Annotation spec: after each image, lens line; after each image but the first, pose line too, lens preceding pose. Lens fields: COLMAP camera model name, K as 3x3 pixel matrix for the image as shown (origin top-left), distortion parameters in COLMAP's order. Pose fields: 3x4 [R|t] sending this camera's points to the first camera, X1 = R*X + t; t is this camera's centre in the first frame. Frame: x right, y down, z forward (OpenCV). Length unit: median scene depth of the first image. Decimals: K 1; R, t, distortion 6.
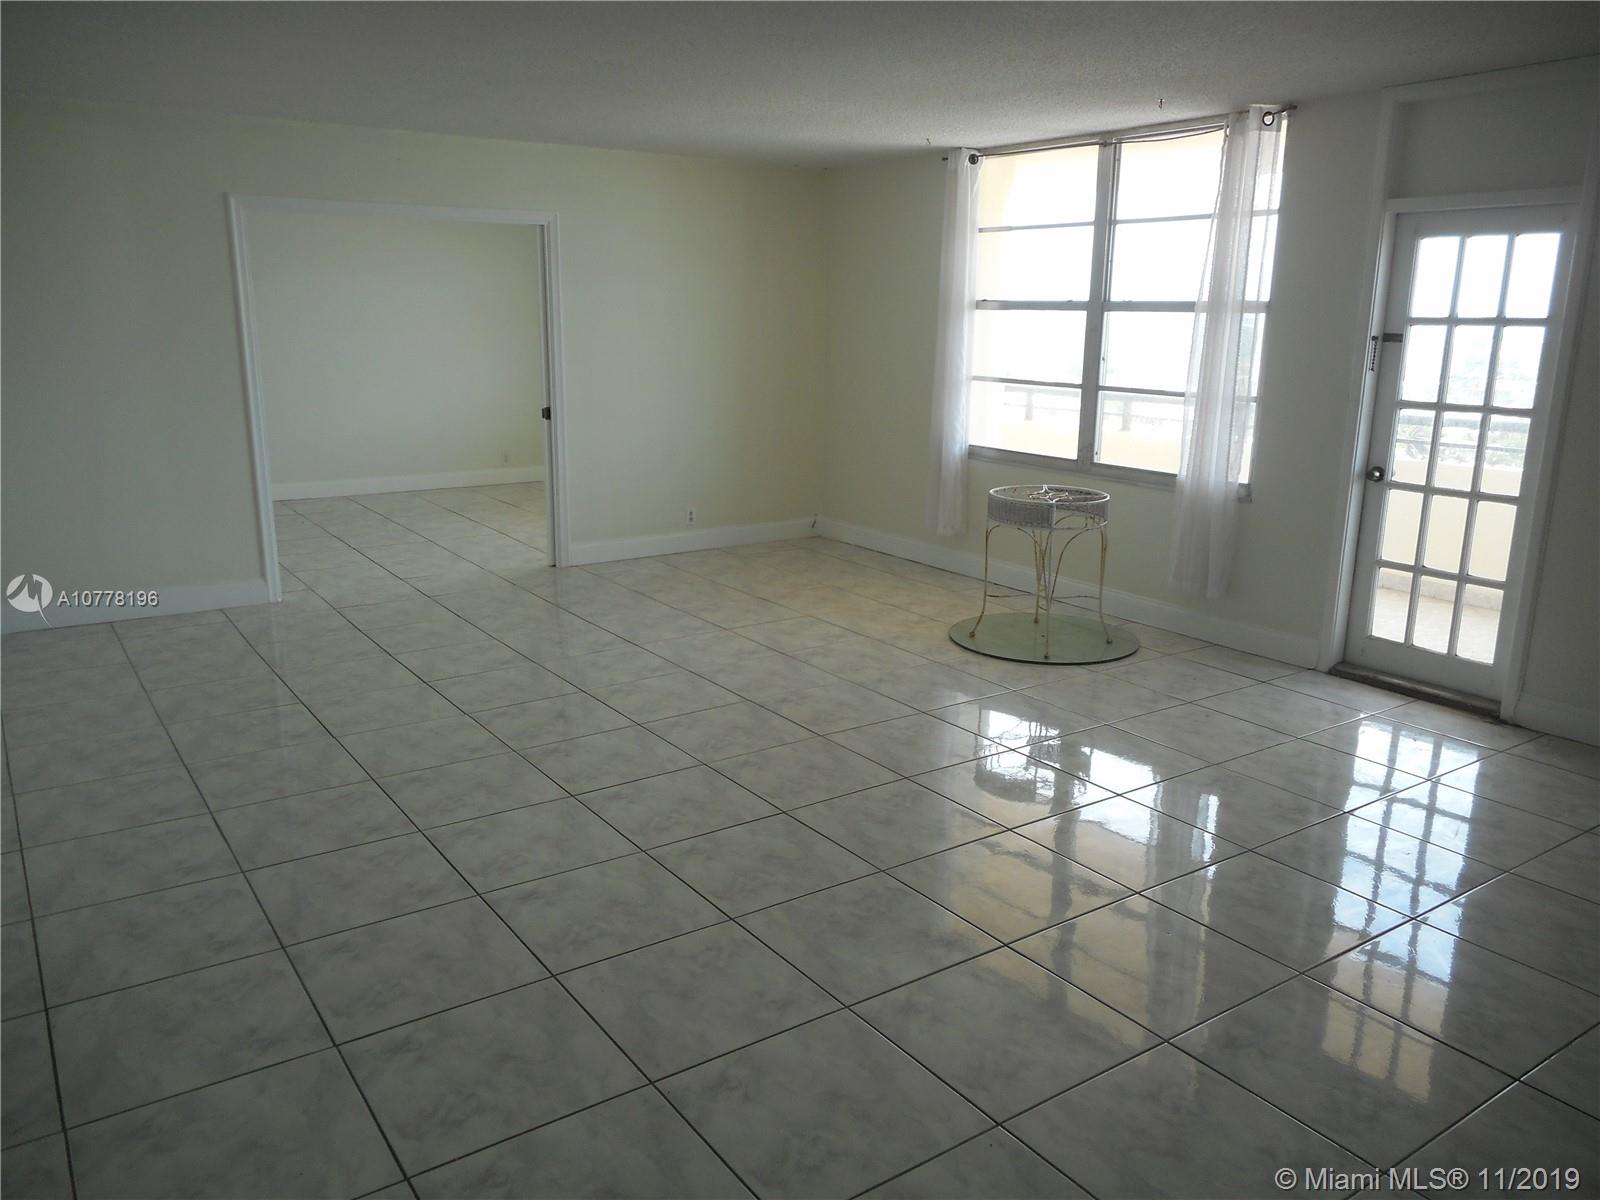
lens RADIAL K [[1210.0, 0, 803.8], [0, 1210.0, 601.0], [0, 0, 1]] dist [-0.000120, 0.011974]
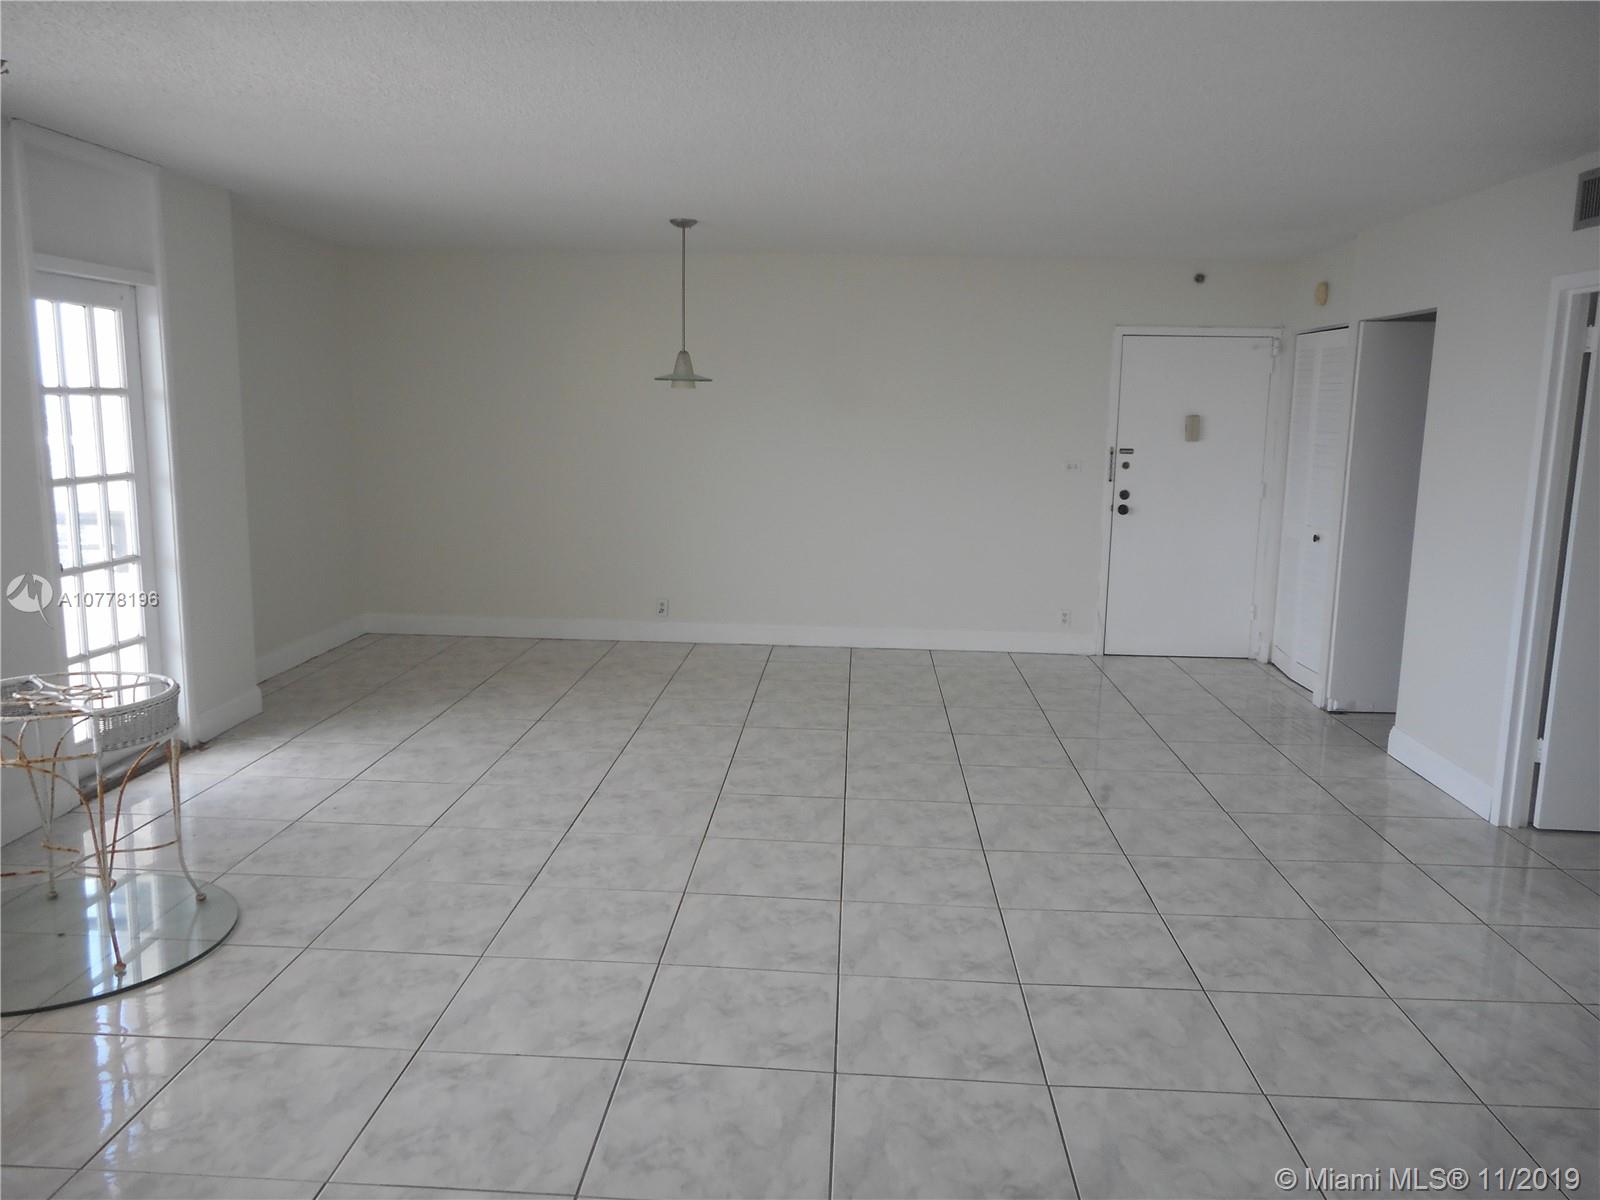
lens RADIAL K [[1210.0, 0, 812.1], [0, 1210.0, 591.5], [0, 0, 1]] dist [-0.000120, 0.011974]
pose [[-0.798291, -0.121224, 0.589946, -0.507394], [0.109482, 0.934006, 0.340069, -0.347895], [-0.592237, 0.336062, -0.732337, 1.421605]]
